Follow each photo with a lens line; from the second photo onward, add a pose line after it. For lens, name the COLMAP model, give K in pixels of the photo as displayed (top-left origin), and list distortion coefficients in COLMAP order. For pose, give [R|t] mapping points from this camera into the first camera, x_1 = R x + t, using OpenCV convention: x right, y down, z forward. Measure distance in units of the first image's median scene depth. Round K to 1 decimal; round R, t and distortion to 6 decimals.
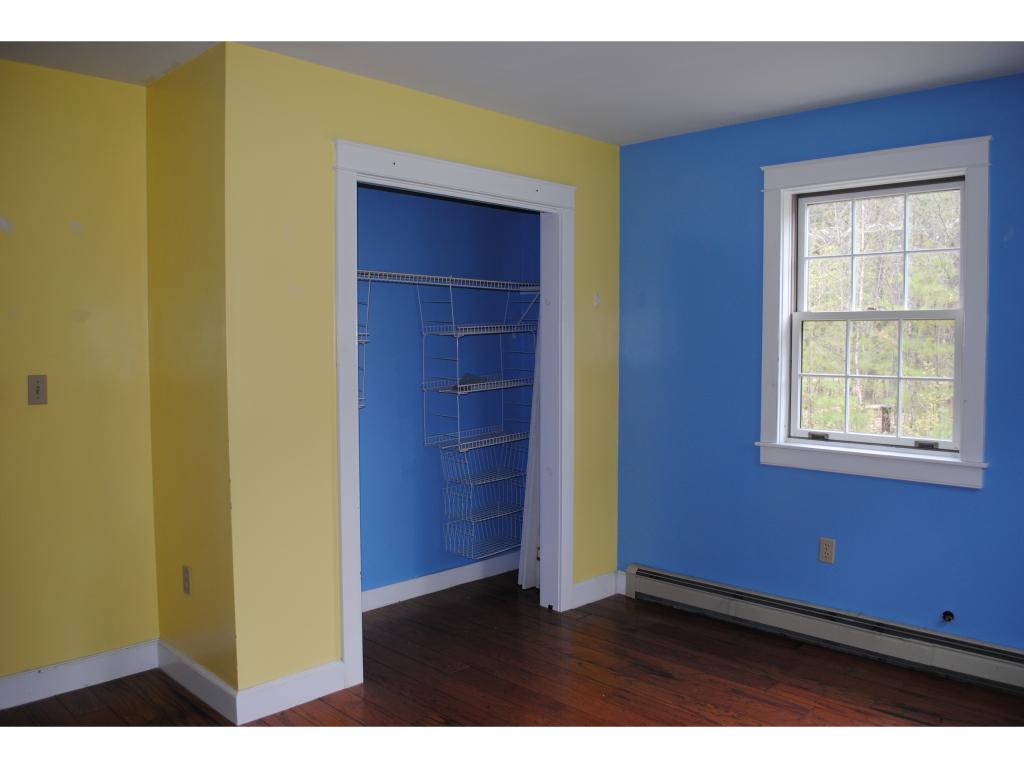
lens RADIAL K [[832.6, 0, 512.0], [0, 832.6, 384.0], [0, 0, 1]] dist [-0.091820, -0.002865]
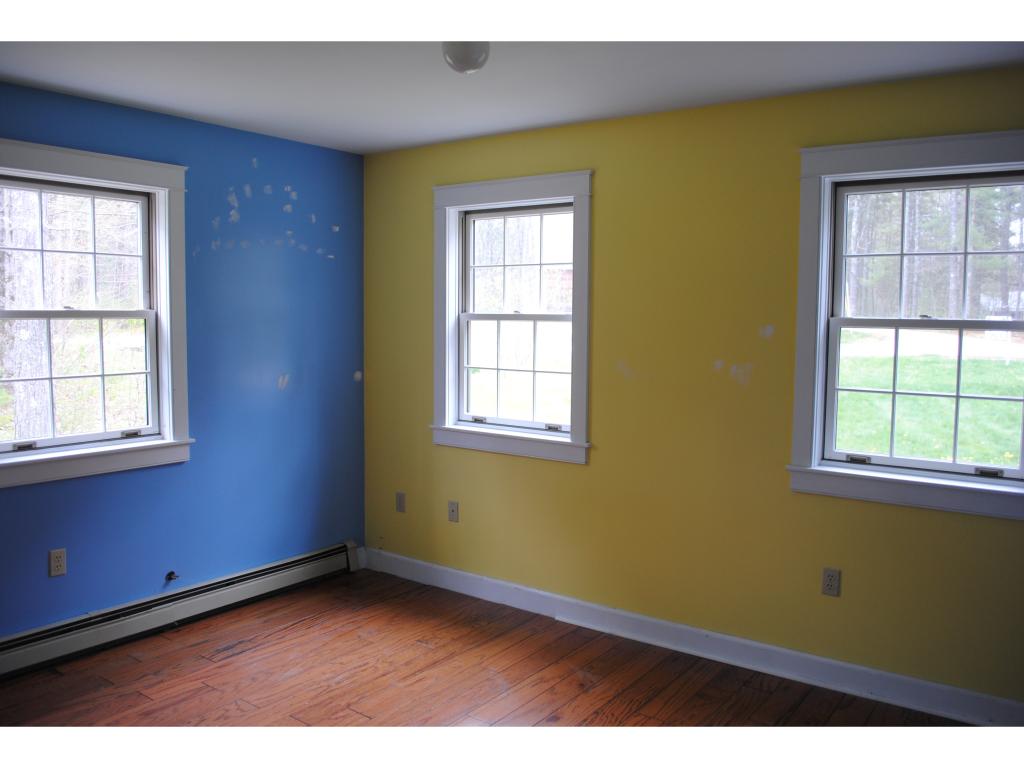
lens RADIAL K [[832.6, 0, 512.0], [0, 832.6, 384.0], [0, 0, 1]] dist [-0.091820, -0.002865]
pose [[-0.170627, -0.078079, 0.982237, -0.665378], [0.043713, 0.995274, 0.086709, -0.065849], [-0.984366, 0.057731, -0.166408, 0.690007]]
